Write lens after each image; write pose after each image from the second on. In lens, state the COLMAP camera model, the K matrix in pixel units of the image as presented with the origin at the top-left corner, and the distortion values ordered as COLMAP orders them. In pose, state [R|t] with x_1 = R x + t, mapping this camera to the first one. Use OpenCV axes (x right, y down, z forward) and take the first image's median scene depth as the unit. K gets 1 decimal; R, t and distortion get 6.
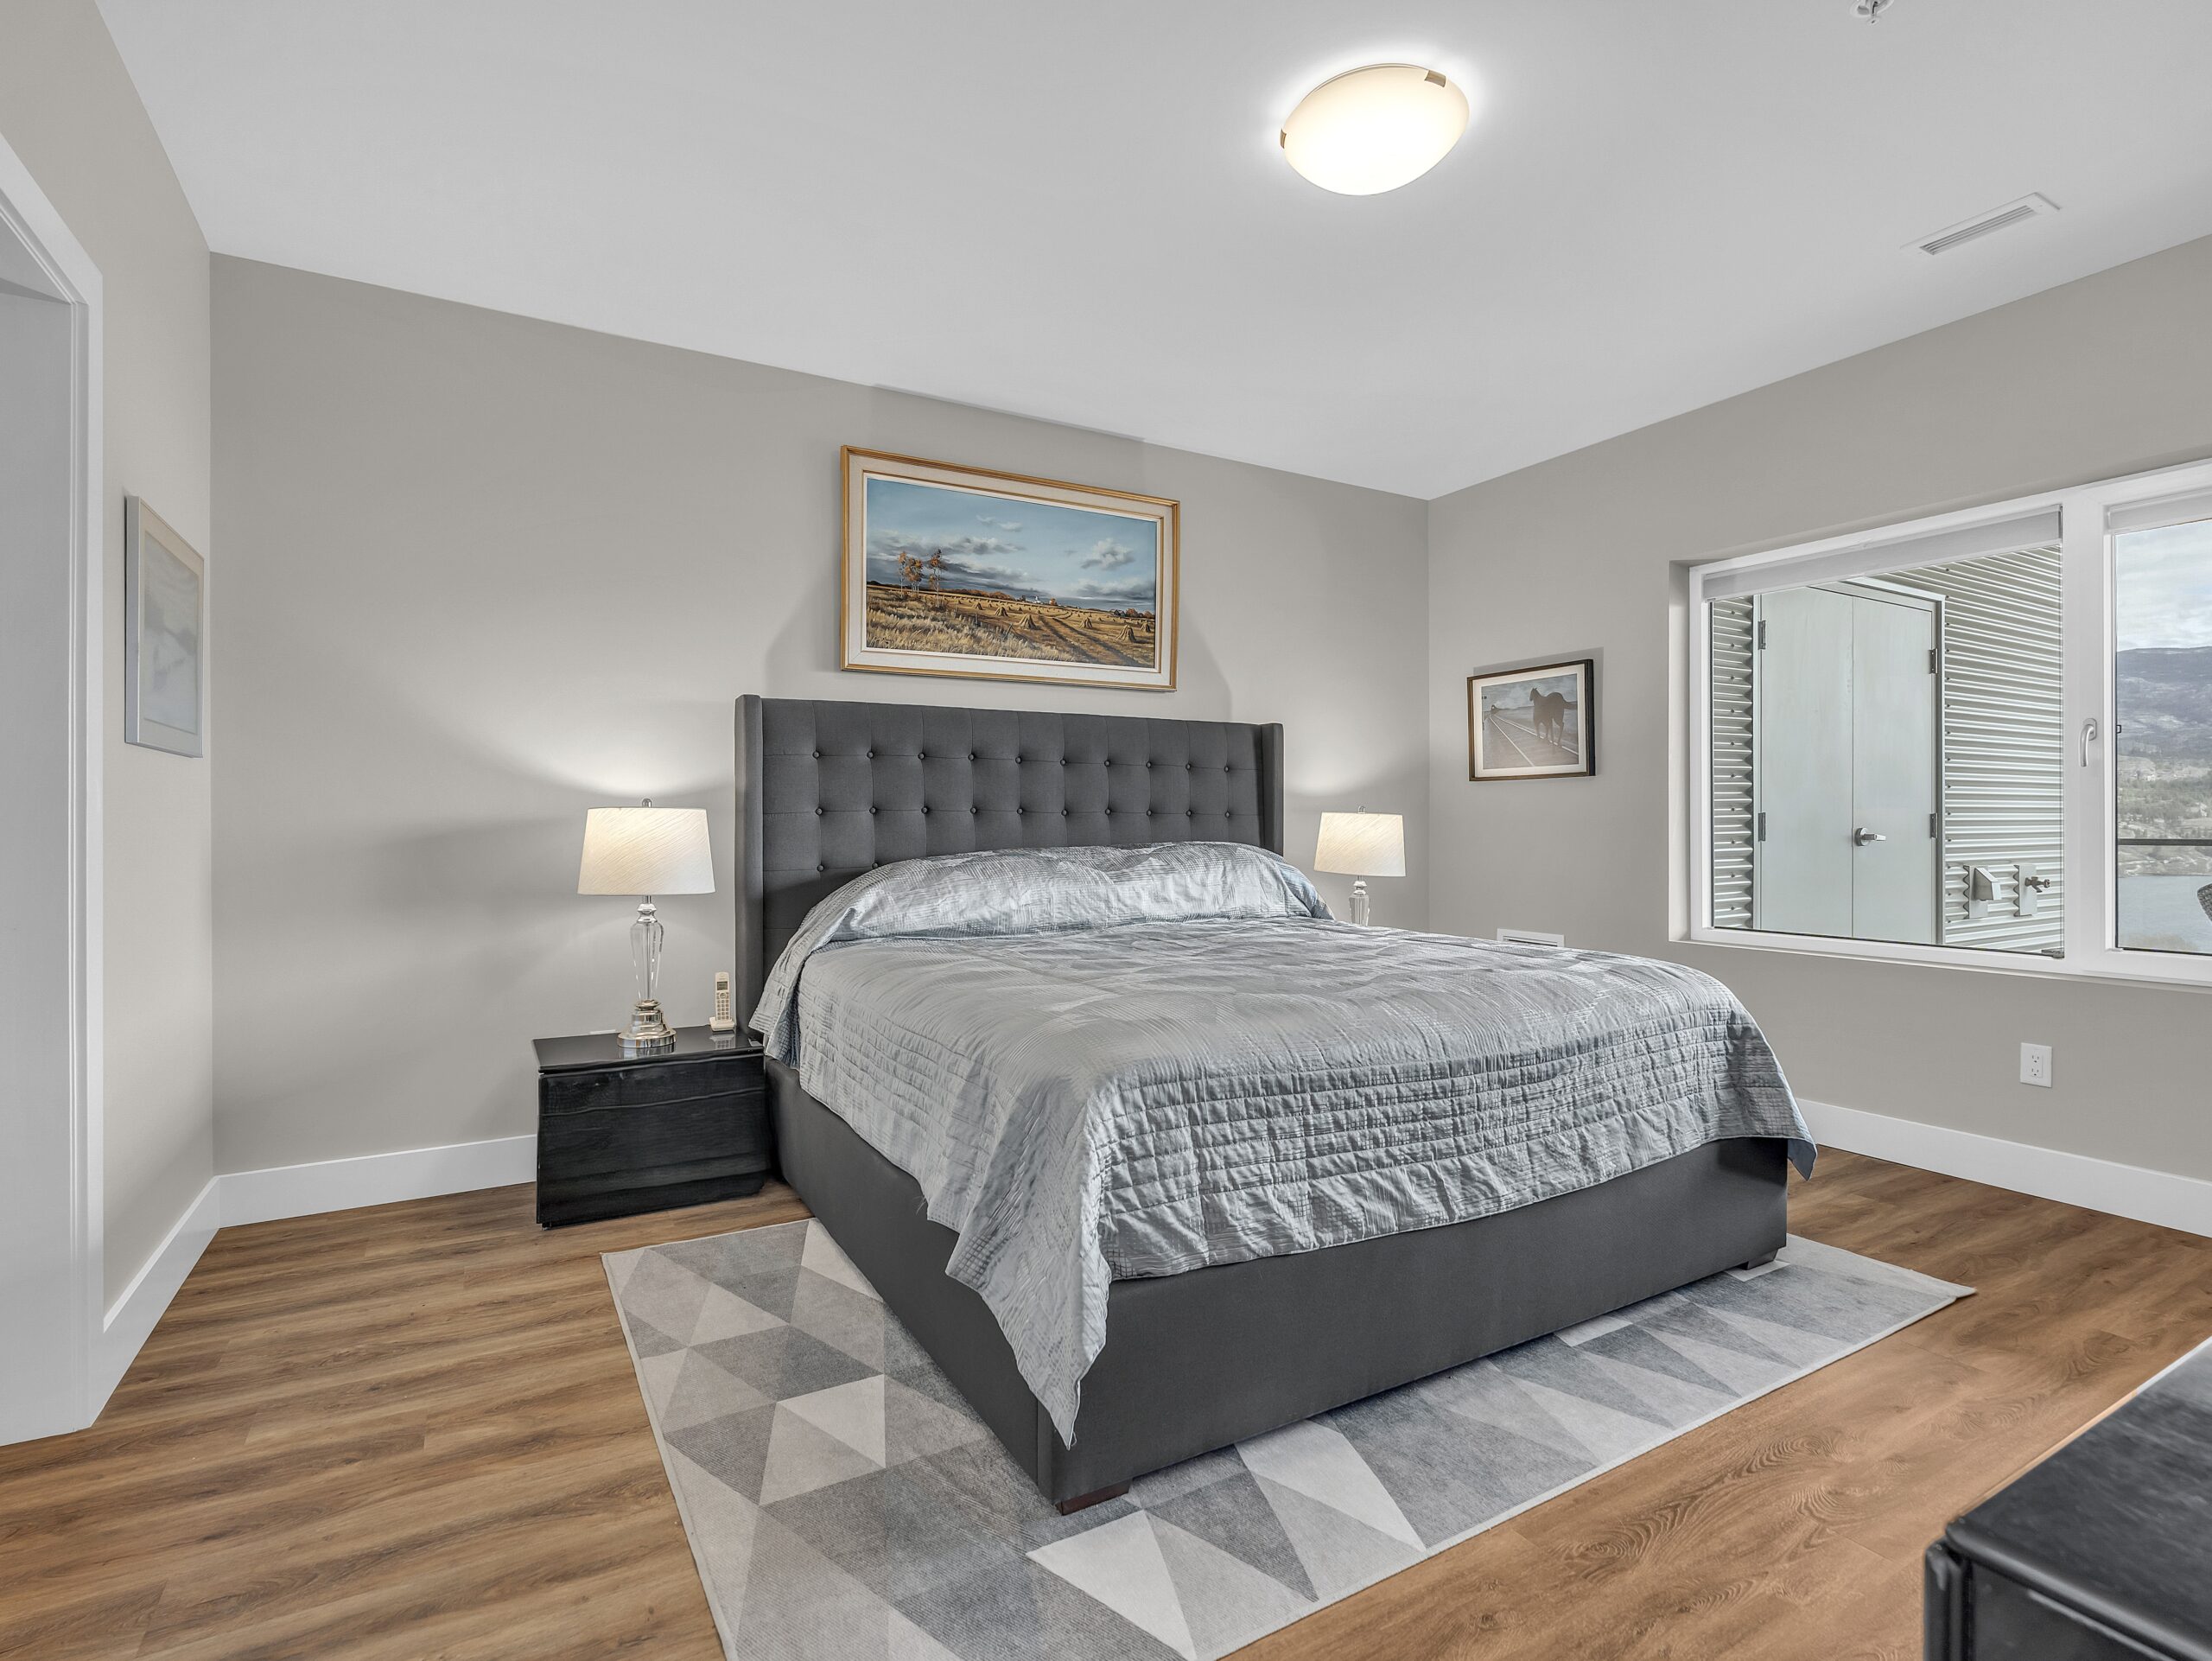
lens RADIAL K [[1092.7, 0, 1109.9], [0, 1092.7, 820.3], [0, 0, 1]] dist [-0.004146, 0.000467]
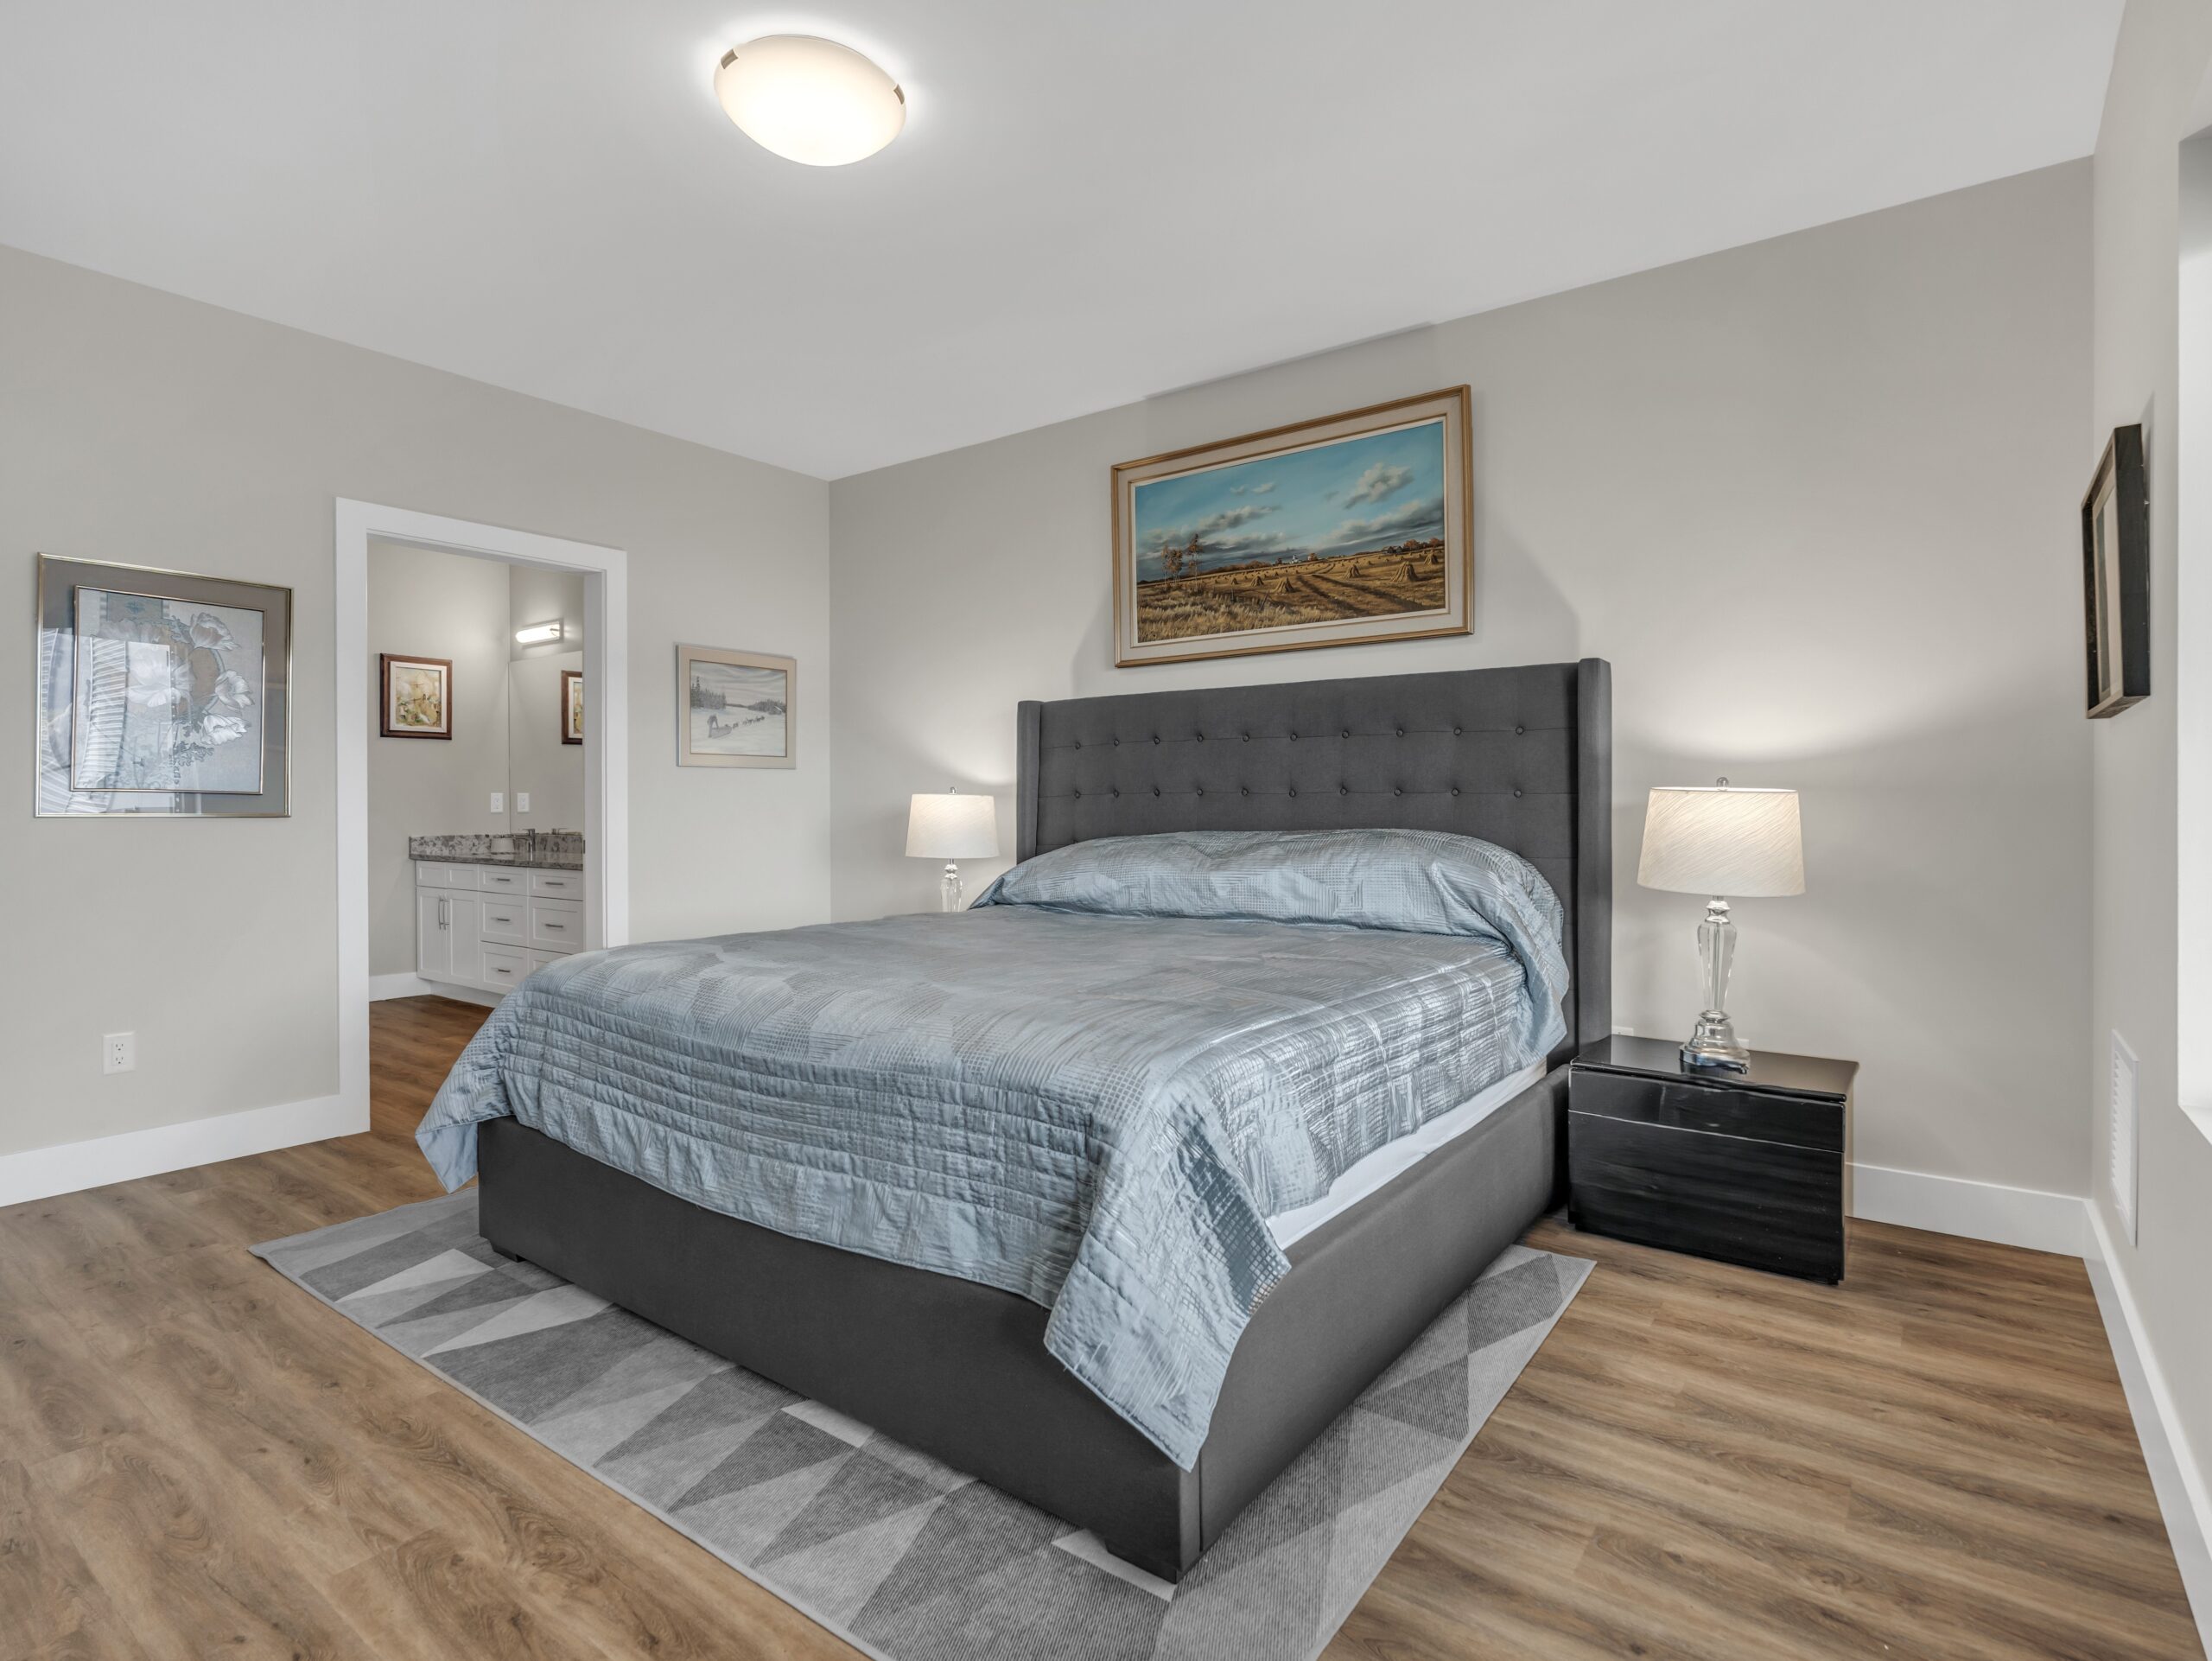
lens RADIAL K [[1131.5, 0, 1102.1], [0, 1131.5, 806.8], [0, 0, 1]] dist [-0.002390, 0.001182]
pose [[0.397270, 0.003451, -0.917695, 0.765606], [0.004093, 0.999976, 0.005532, -0.001606], [0.917693, -0.005954, 0.397247, 0.497888]]
